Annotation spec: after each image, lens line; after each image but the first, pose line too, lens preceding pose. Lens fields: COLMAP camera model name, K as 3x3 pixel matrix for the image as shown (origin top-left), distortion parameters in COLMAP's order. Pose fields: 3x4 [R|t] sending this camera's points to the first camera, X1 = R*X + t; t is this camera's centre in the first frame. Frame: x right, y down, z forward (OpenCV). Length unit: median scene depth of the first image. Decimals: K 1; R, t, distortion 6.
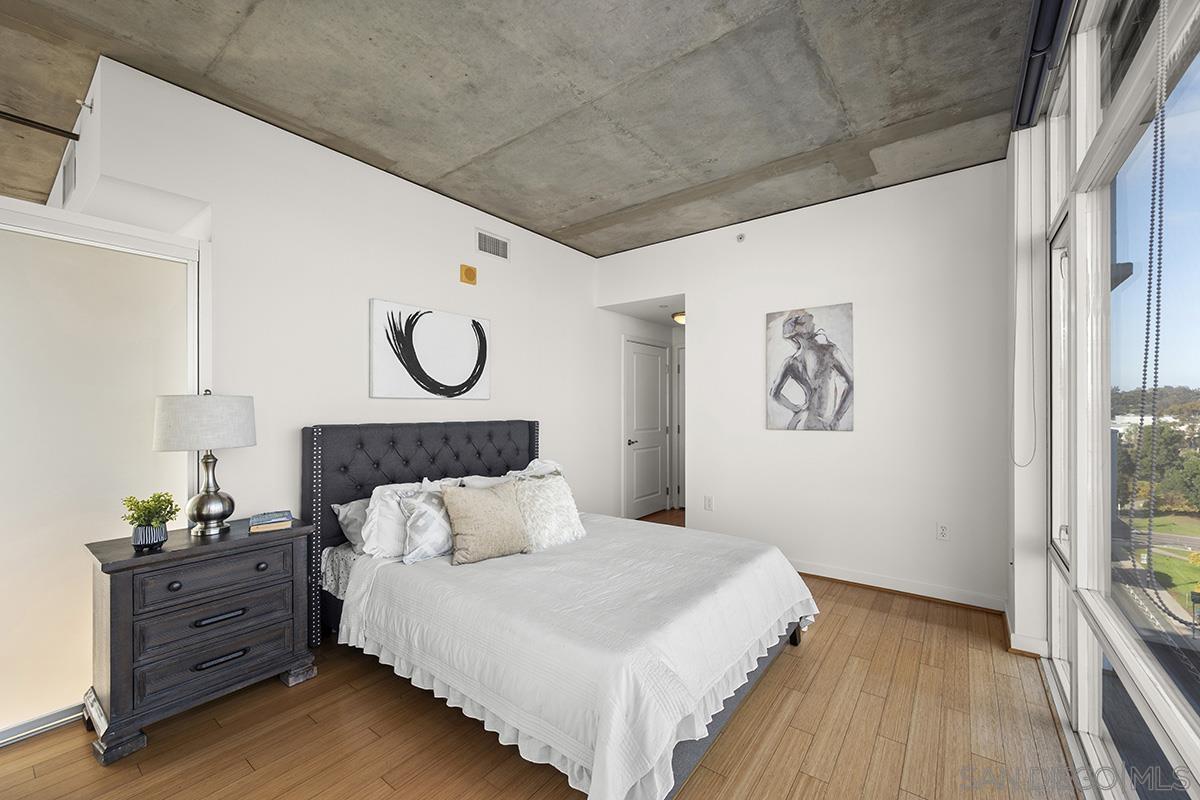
lens RADIAL K [[478.1, 0, 599.2], [0, 478.1, 406.2], [0, 0, 1]] dist [0.000936, -0.000008]
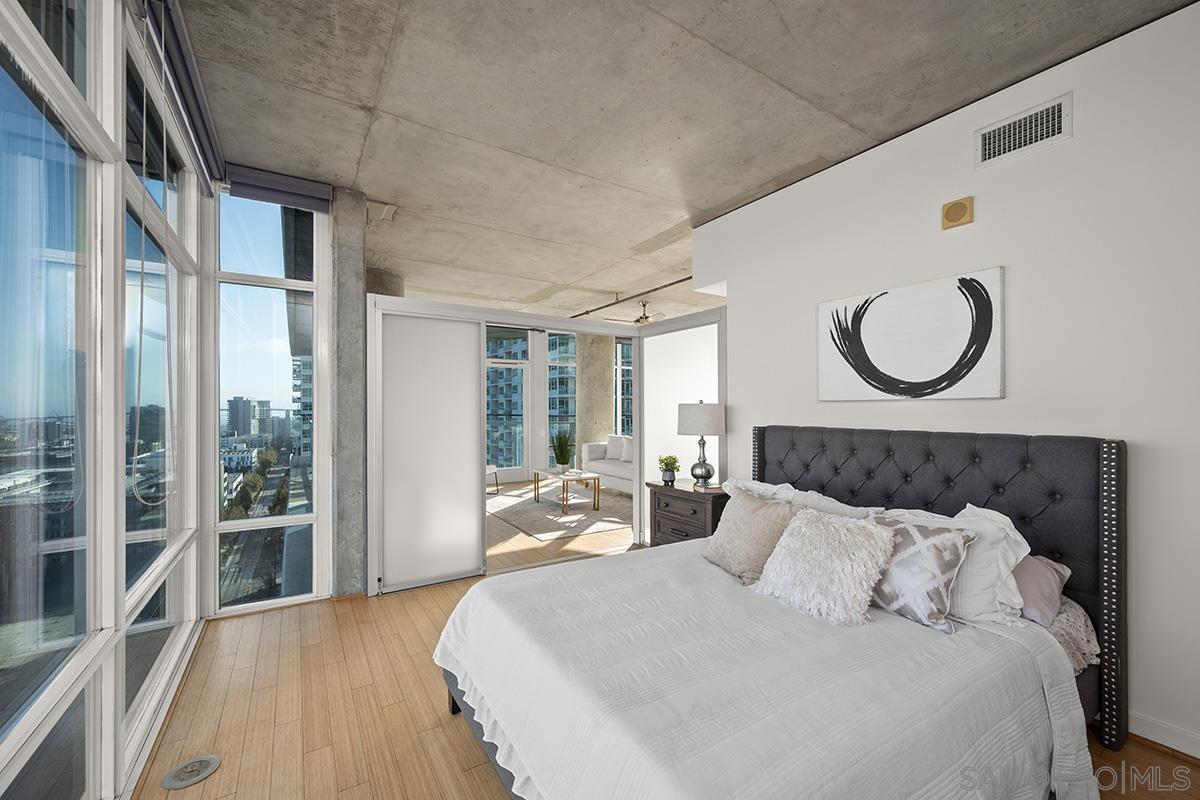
lens RADIAL K [[478.1, 0, 599.2], [0, 478.1, 406.2], [0, 0, 1]] dist [0.000936, -0.000008]
pose [[-0.344884, -0.005240, -0.938631, 0.602873], [0.003663, 0.999969, -0.006928, -0.002045], [0.938638, -0.005827, -0.344854, 0.867574]]
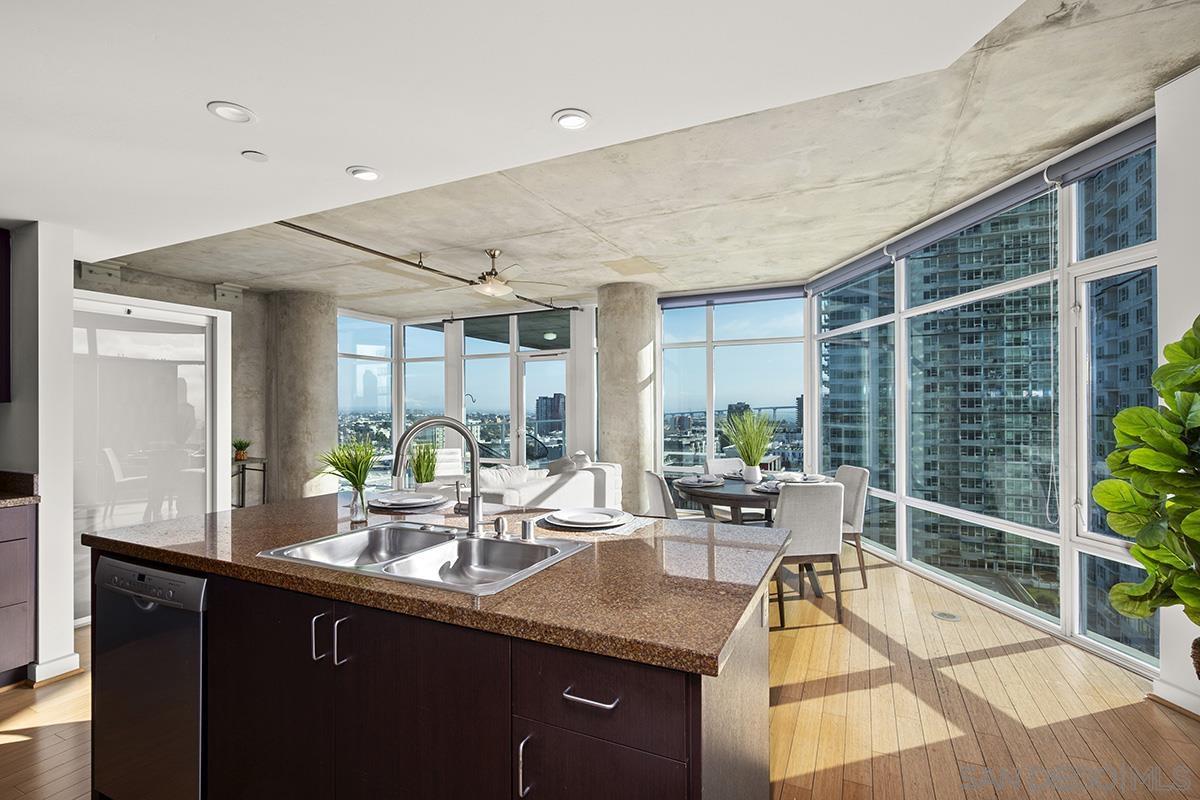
lens RADIAL K [[548.8, 0, 600.6], [0, 548.8, 406.0], [0, 0, 1]] dist [0.001673, 0.000157]
pose [[-0.978683, 0.001173, -0.205373, -1.483764], [0.002140, 0.999988, -0.004488, -0.018392], [0.205365, -0.004832, -0.978674, 1.989205]]
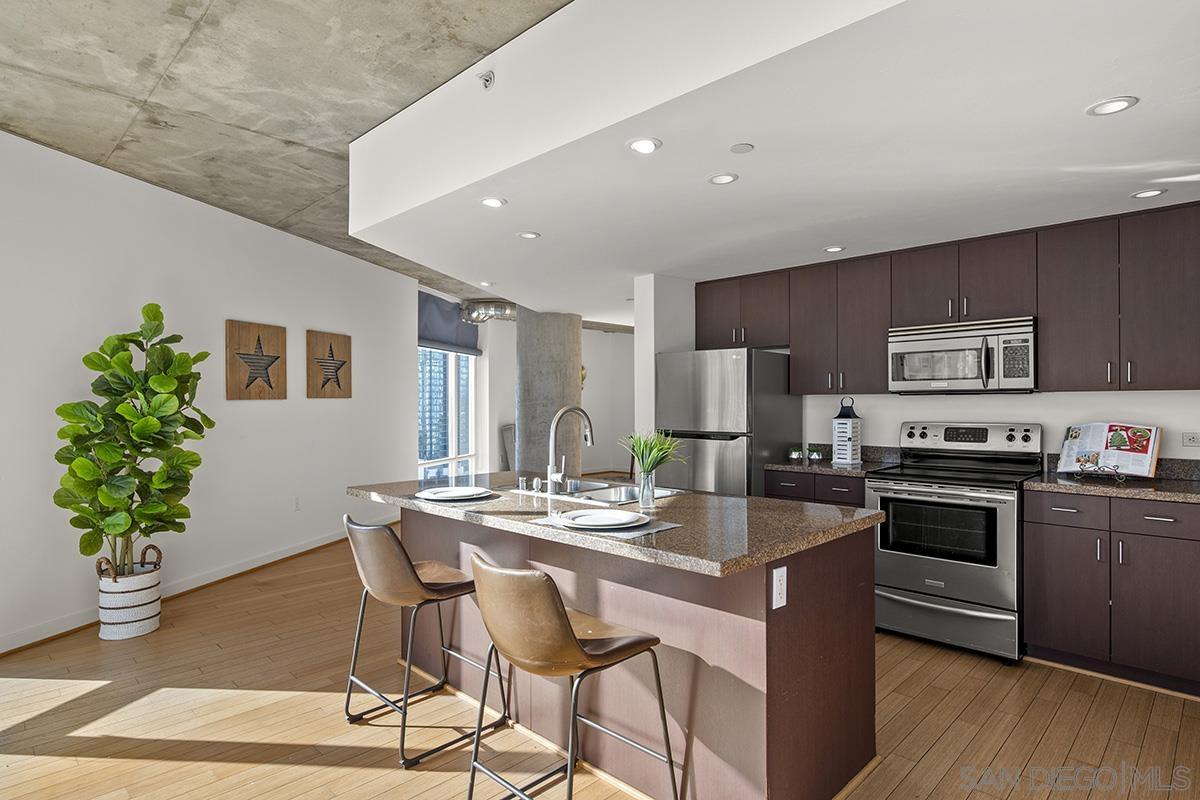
lens RADIAL K [[644.6, 0, 600.0], [0, 644.6, 400.0], [0, 0, 1]] dist [-0.002634, -0.000049]
pose [[0.991988, -0.006079, -0.126184, -1.287588], [0.005446, 0.999971, -0.005362, -0.011527], [0.126213, 0.004632, 0.991992, 0.472184]]
